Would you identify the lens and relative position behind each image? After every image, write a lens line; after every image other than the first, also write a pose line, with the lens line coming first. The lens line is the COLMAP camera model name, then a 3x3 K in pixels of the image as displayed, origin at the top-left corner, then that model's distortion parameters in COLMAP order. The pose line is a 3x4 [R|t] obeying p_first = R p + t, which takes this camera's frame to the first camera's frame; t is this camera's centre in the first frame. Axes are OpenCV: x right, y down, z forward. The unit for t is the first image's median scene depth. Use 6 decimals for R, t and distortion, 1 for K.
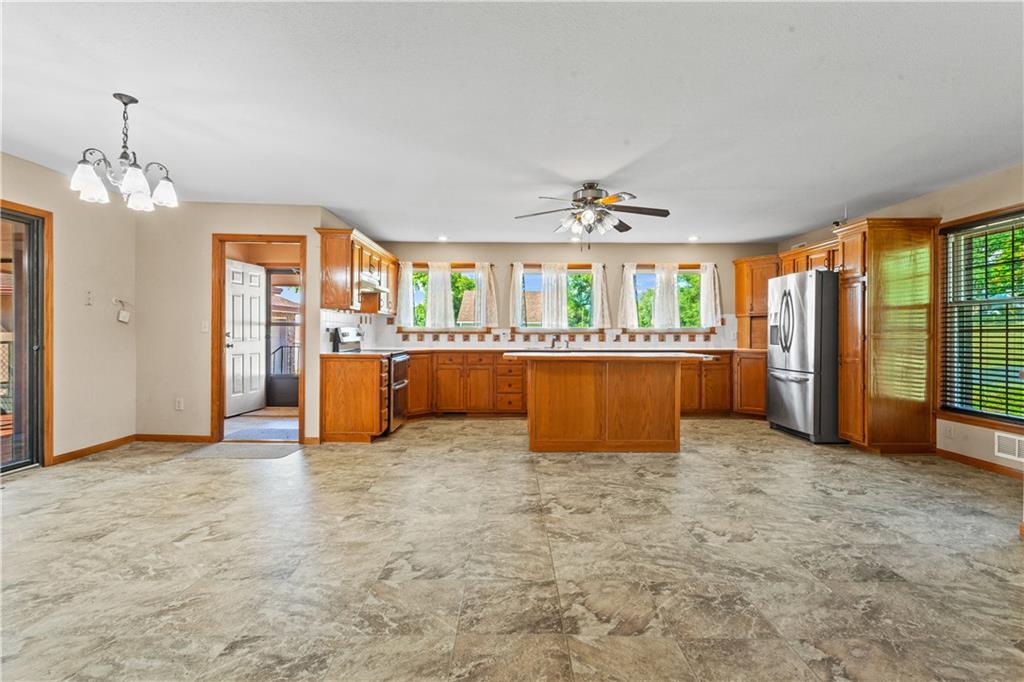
lens RADIAL K [[473.5, 0, 512.5], [0, 473.5, 350.2], [0, 0, 1]] dist [0.001919, 0.000491]
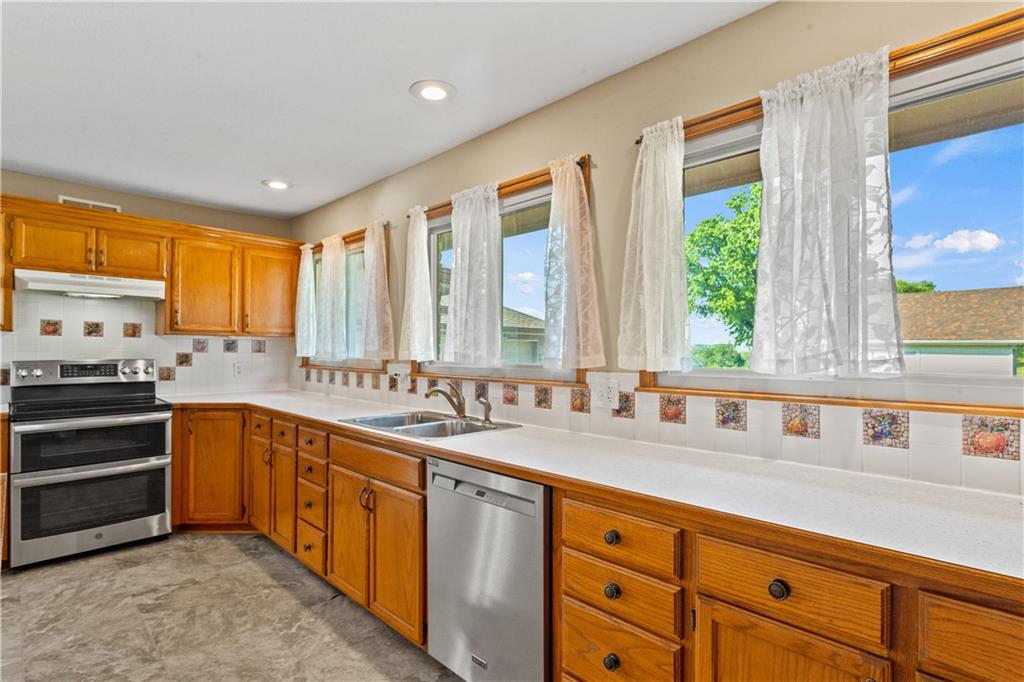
lens RADIAL K [[494.5, 0, 512.0], [0, 494.5, 341.0], [0, 0, 1]] dist [0.004029, 0.000581]
pose [[0.697745, -0.011098, -0.716261, 0.853899], [-0.023132, 0.999009, -0.038014, -0.112161], [0.715973, 0.043093, 0.696797, 1.635913]]
